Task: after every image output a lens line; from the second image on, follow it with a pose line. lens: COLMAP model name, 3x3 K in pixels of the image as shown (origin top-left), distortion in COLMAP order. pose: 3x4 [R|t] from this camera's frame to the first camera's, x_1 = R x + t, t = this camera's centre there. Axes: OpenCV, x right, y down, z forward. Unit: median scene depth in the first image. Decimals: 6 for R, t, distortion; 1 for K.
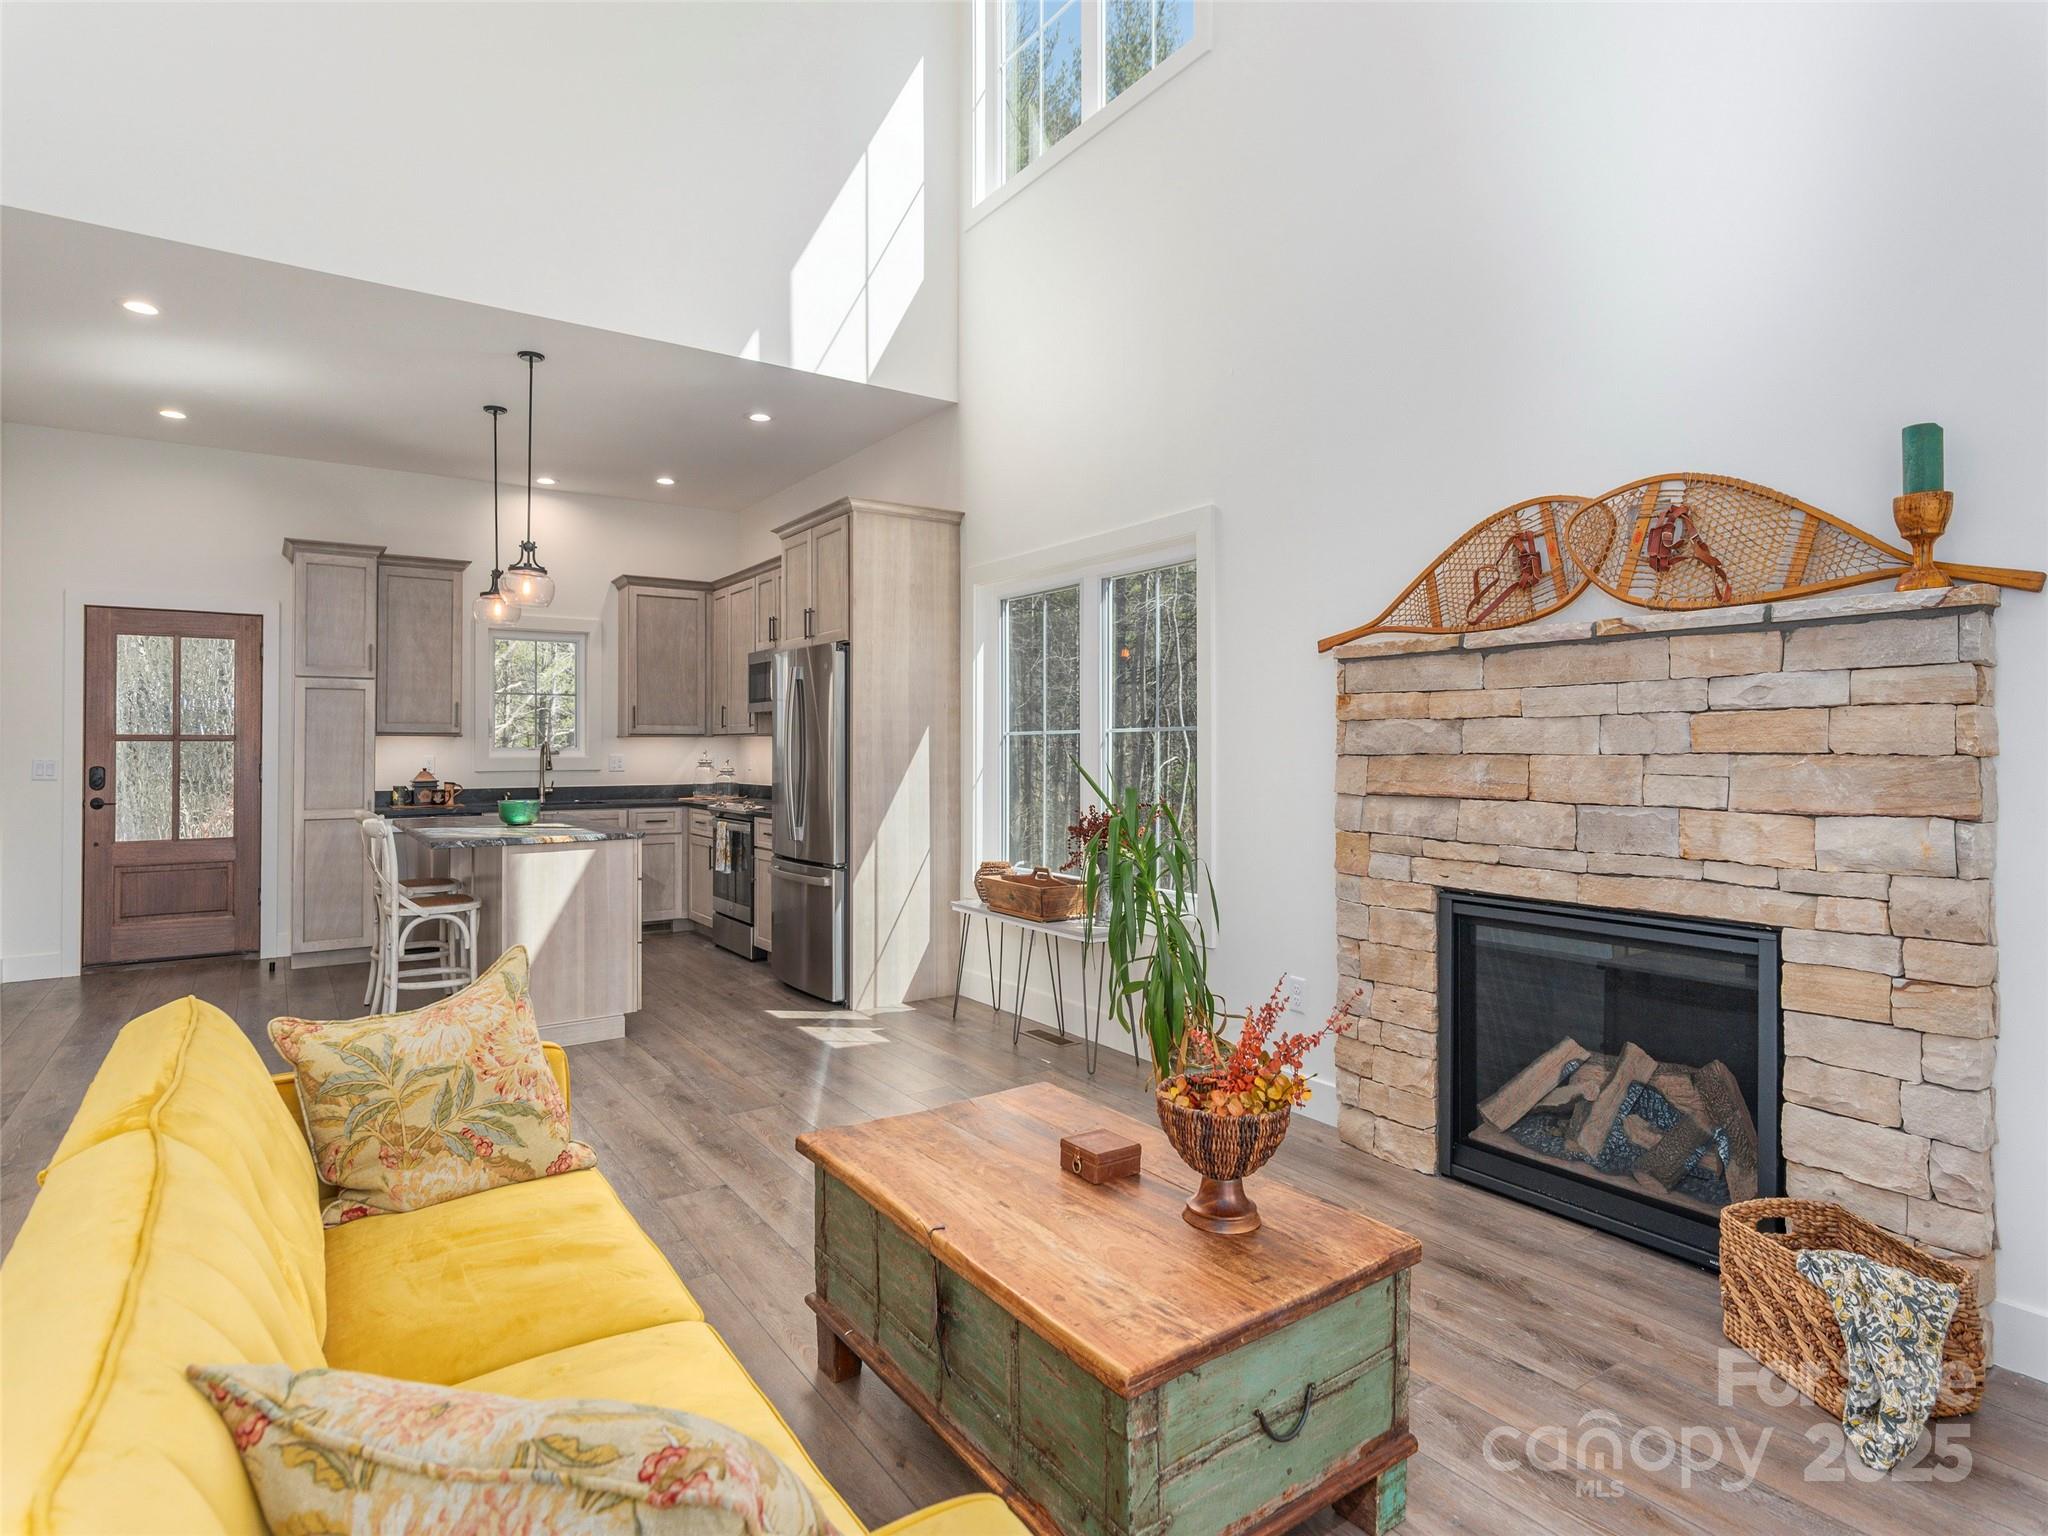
lens RADIAL K [[1085.4, 0, 1022.5], [0, 1085.4, 749.9], [0, 0, 1]] dist [0.001220, -0.000399]
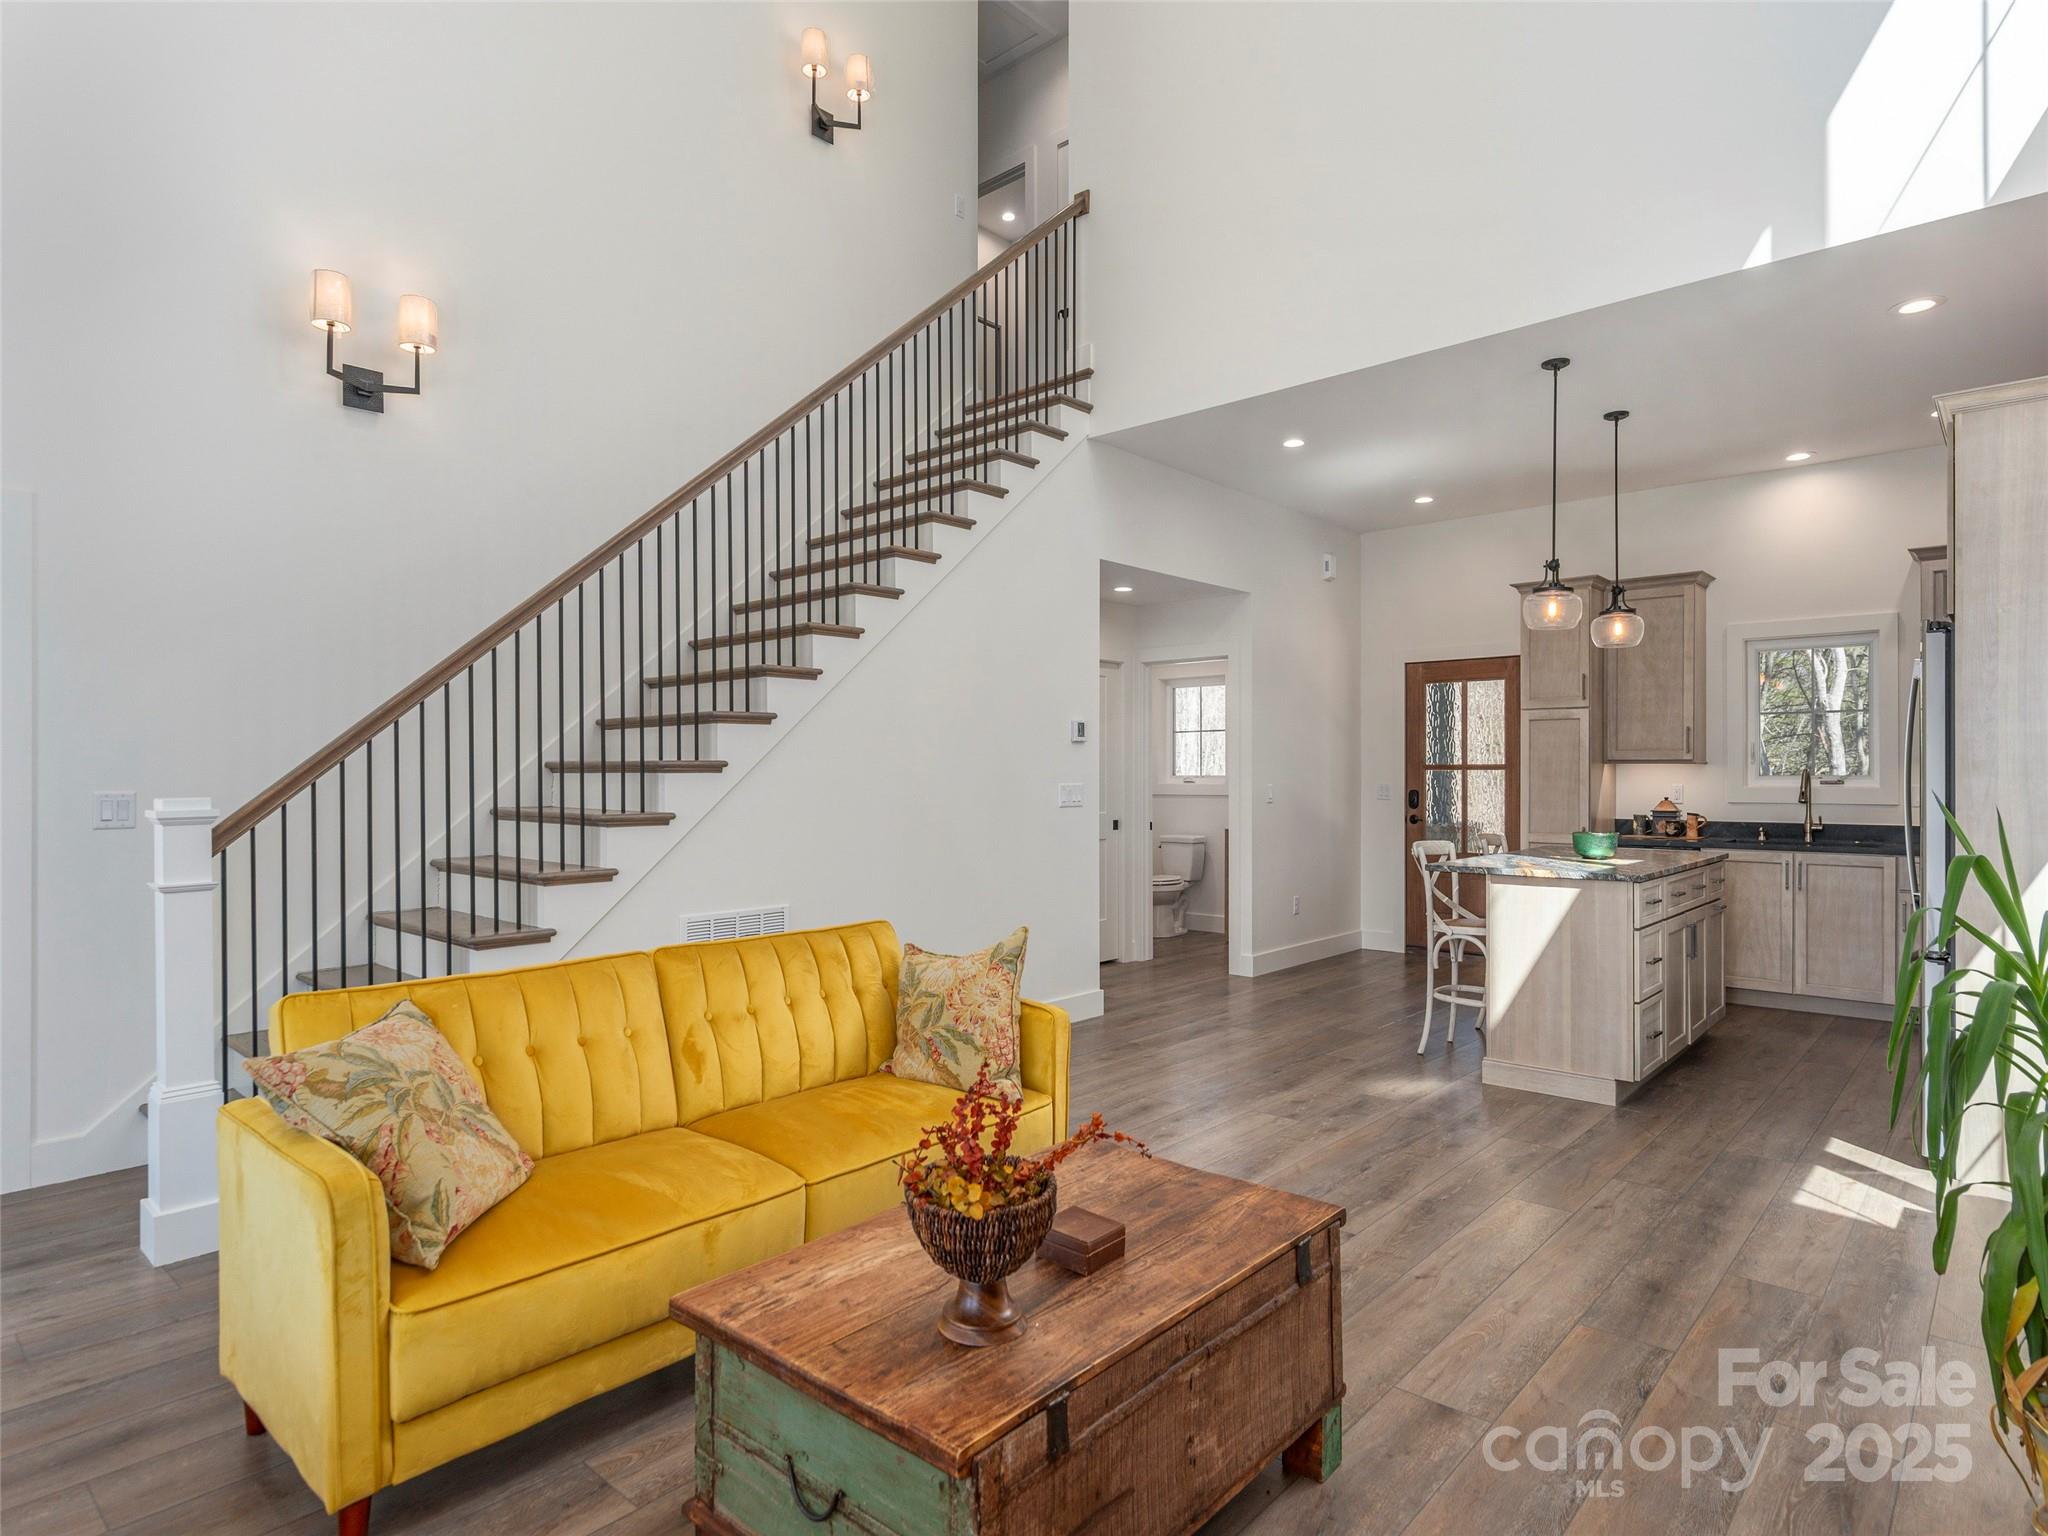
lens RADIAL K [[1134.0, 0, 1011.1], [0, 1134.0, 779.2], [0, 0, 1]] dist [-0.004940, 0.000633]
pose [[0.222152, 0.005563, -0.974996, 0.412887], [-0.003260, 0.999982, 0.004962, -0.002495], [0.975007, 0.002076, 0.222166, 0.318965]]
